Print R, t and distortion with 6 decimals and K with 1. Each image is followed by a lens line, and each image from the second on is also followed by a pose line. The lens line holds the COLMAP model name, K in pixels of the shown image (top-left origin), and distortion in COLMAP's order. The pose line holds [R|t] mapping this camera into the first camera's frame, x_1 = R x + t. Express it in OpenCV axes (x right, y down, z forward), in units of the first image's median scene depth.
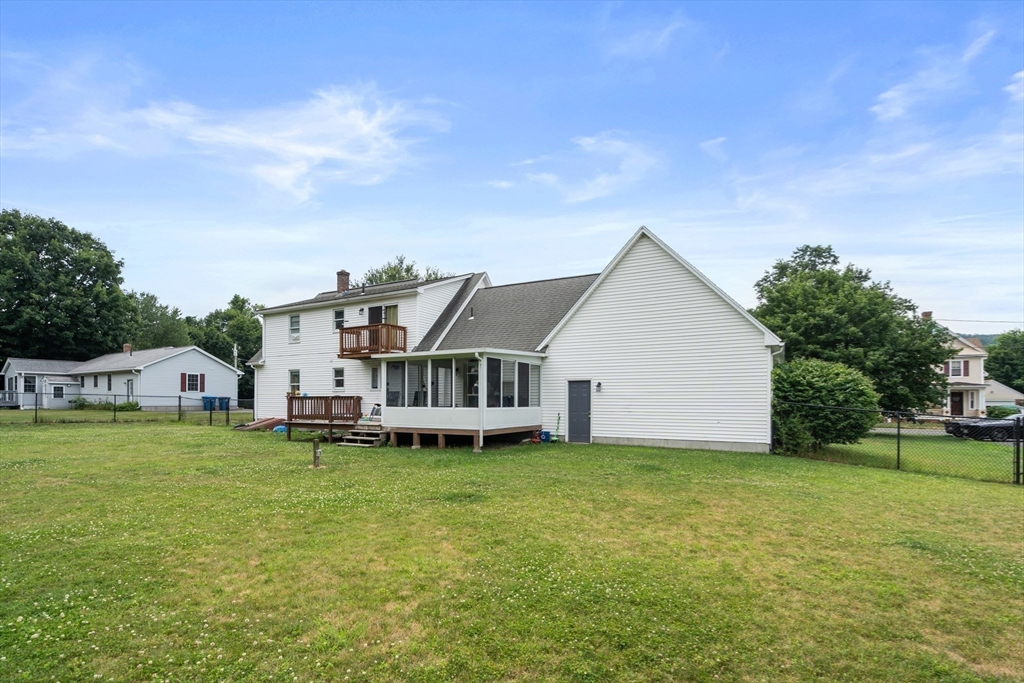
lens RADIAL K [[468.3, 0, 515.1], [0, 468.3, 366.2], [0, 0, 1]] dist [0.000263, 0.001156]
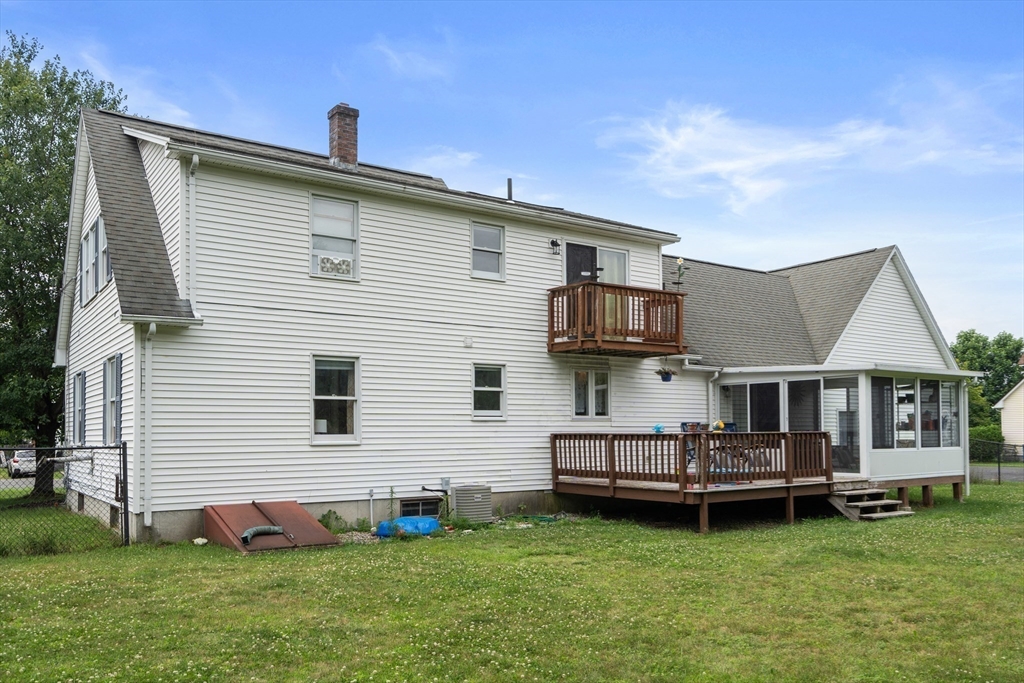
lens RADIAL K [[800.7, 0, 517.1], [0, 800.7, 341.0], [0, 0, 1]] dist [0.030711, -0.014999]
pose [[0.447868, 0.097317, 0.888788, -1.033463], [-0.054568, 0.995181, -0.081469, 0.041062], [-0.892433, -0.012012, 0.451020, 0.676757]]
